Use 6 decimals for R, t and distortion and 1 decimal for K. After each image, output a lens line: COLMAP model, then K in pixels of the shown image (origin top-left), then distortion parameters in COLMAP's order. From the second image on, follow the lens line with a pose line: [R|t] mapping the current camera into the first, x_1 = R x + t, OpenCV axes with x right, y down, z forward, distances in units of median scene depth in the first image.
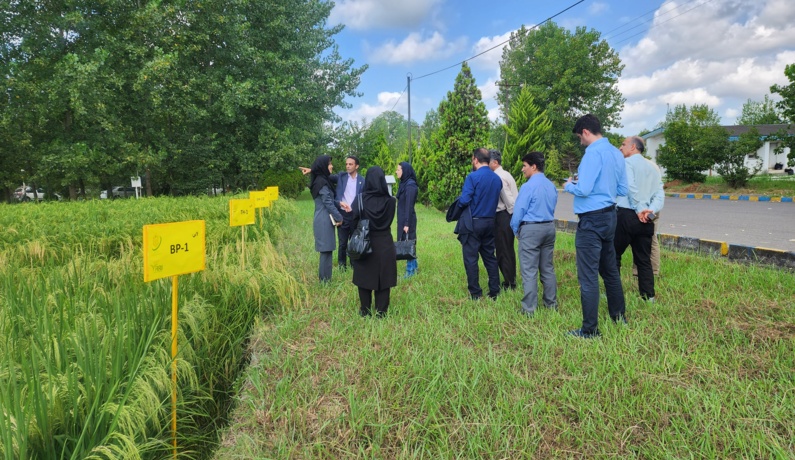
lens RADIAL K [[618.1, 0, 394.1], [0, 618.1, 244.6], [0, 0, 1]] dist [0.134045, -0.133967]
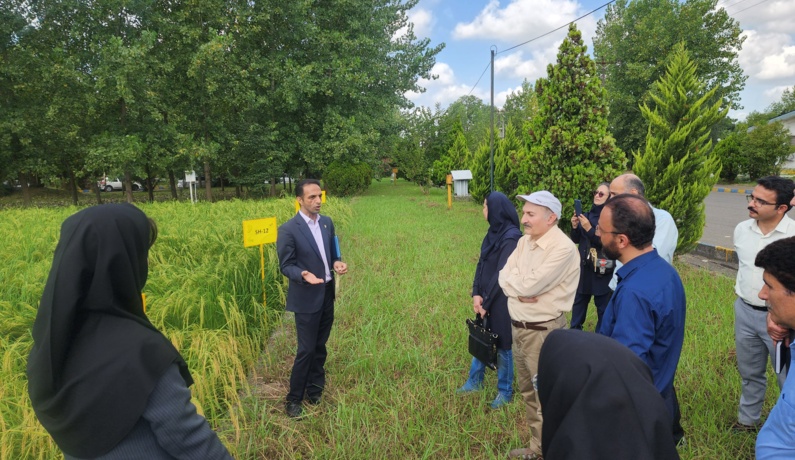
lens RADIAL K [[570.3, 0, 391.1], [0, 570.3, 229.3], [0, 0, 1]] dist [0.115183, -0.097170]
pose [[0.990627, 0.017288, -0.135497, -0.001266], [-0.015283, 0.999758, 0.015823, -0.036304], [0.135738, -0.013604, 0.990651, 0.181833]]
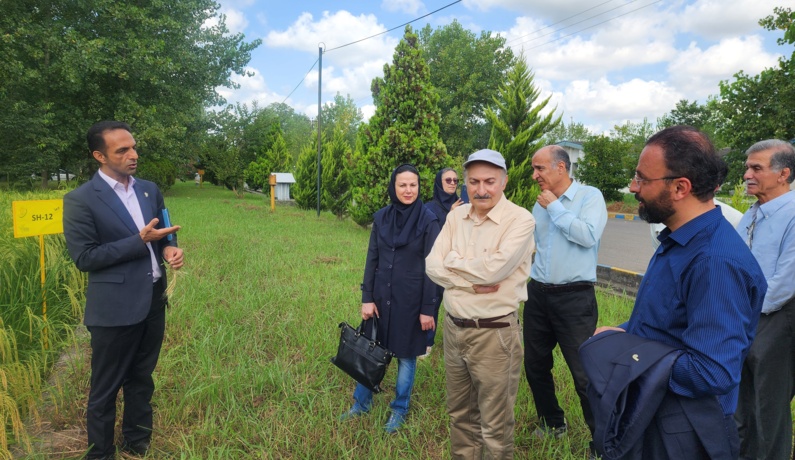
lens RADIAL K [[570.3, 0, 391.1], [0, 570.3, 229.3], [0, 0, 1]] dist [0.115183, -0.097170]
pose [[0.978207, 0.039883, 0.203764, -0.021198], [-0.037184, 0.999163, -0.017059, -0.027721], [-0.204274, 0.009110, 0.978871, 0.217875]]
